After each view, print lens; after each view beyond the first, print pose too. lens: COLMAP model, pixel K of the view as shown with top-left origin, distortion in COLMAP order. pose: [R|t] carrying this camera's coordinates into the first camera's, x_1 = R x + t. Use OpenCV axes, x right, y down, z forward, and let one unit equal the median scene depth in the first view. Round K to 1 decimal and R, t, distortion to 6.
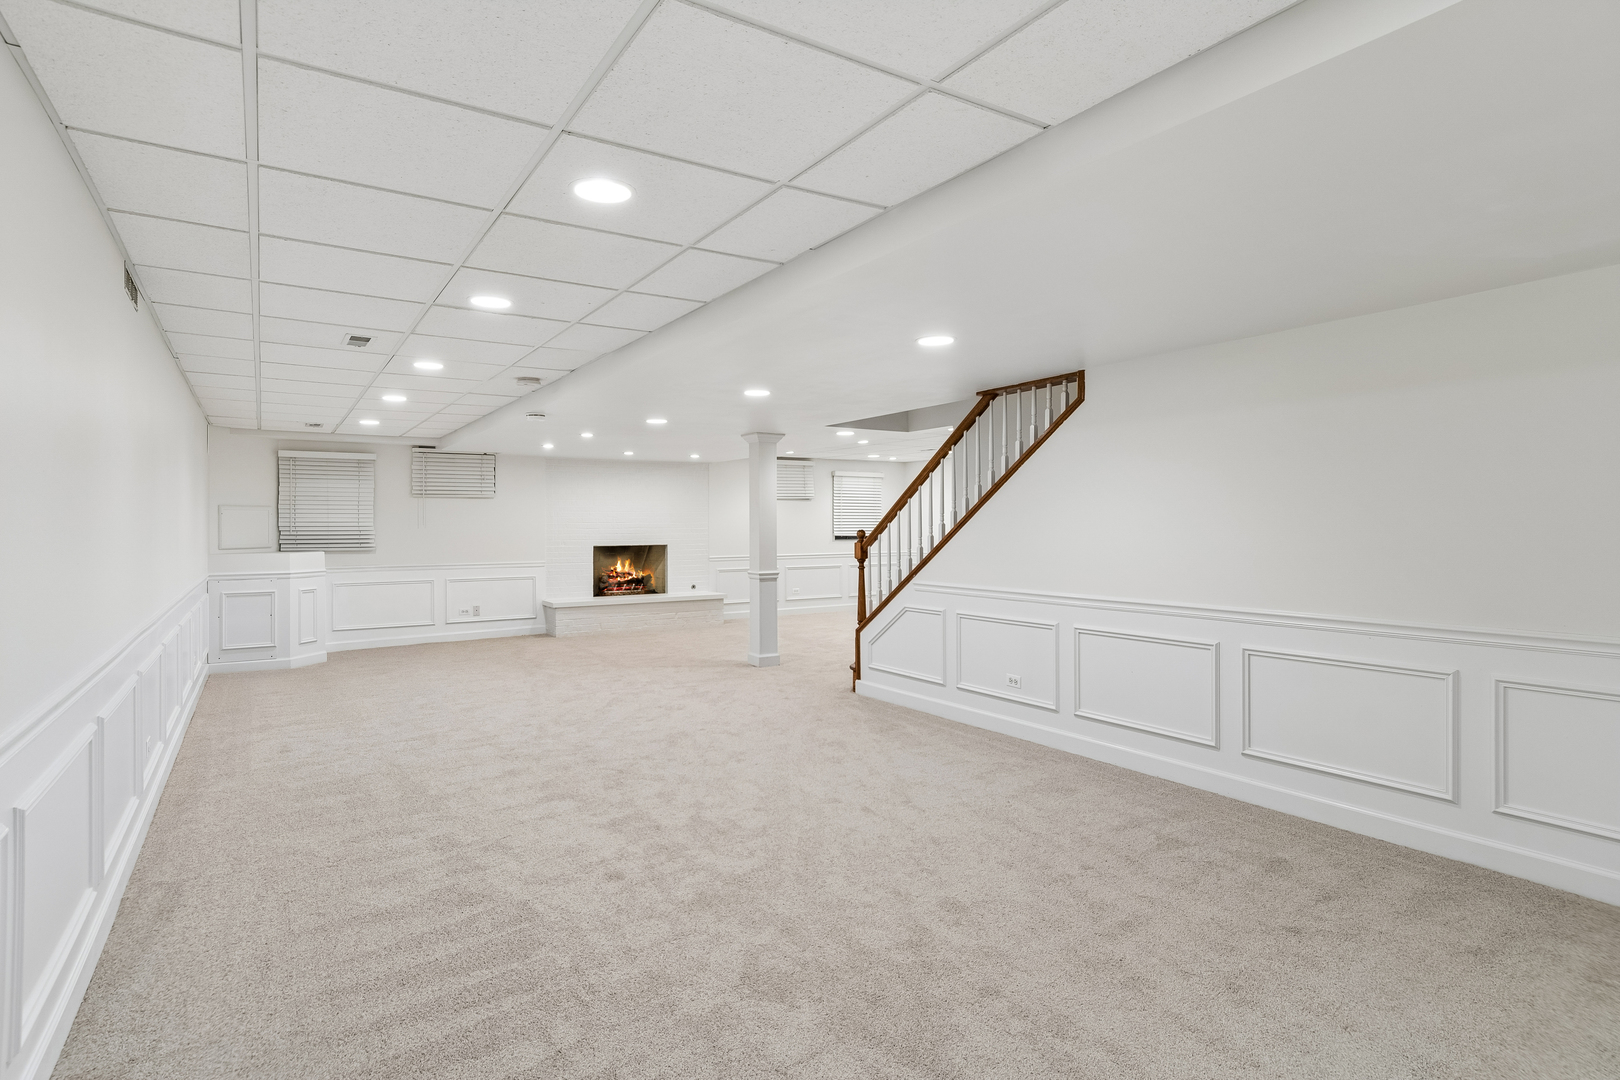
lens RADIAL K [[855.7, 0, 817.0], [0, 855.7, 535.1], [0, 0, 1]] dist [0.003322, -0.002702]
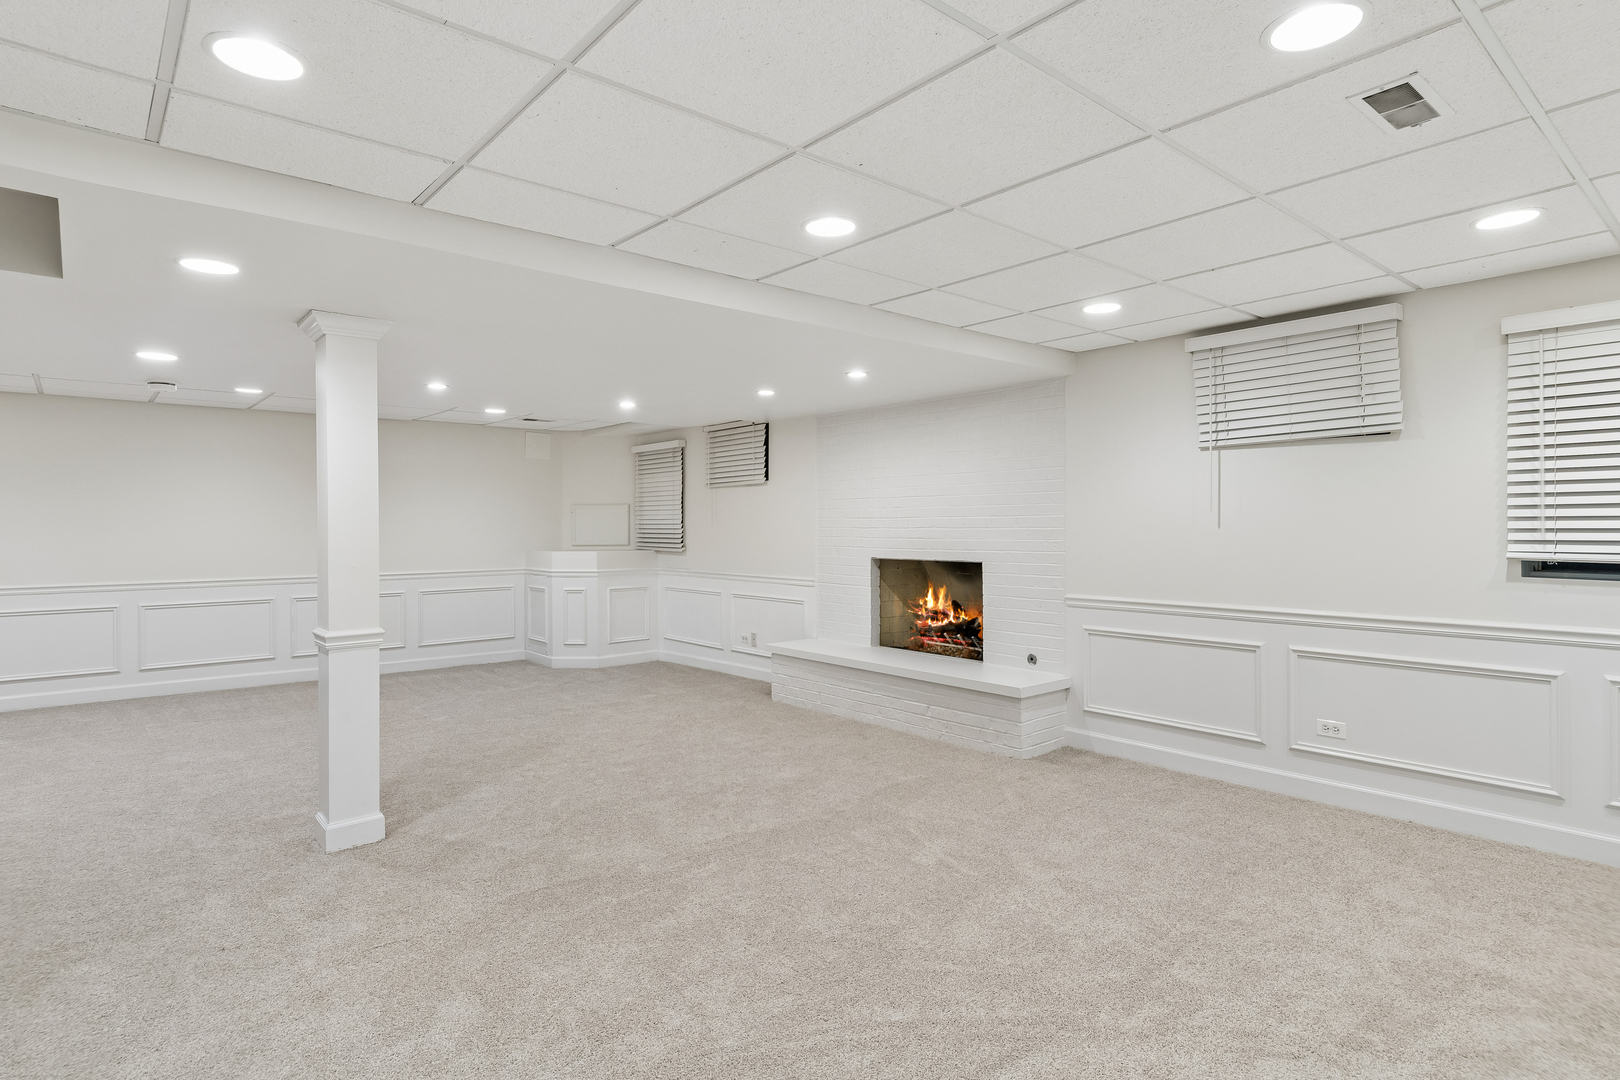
lens RADIAL K [[855.7, 0, 804.6], [0, 855.7, 536.1], [0, 0, 1]] dist [0.003322, -0.002702]
pose [[0.125128, 0.015311, -0.992022, 0.304292], [-0.008153, 0.999863, 0.014404, -0.010353], [0.992107, 0.006286, 0.125236, 0.881223]]
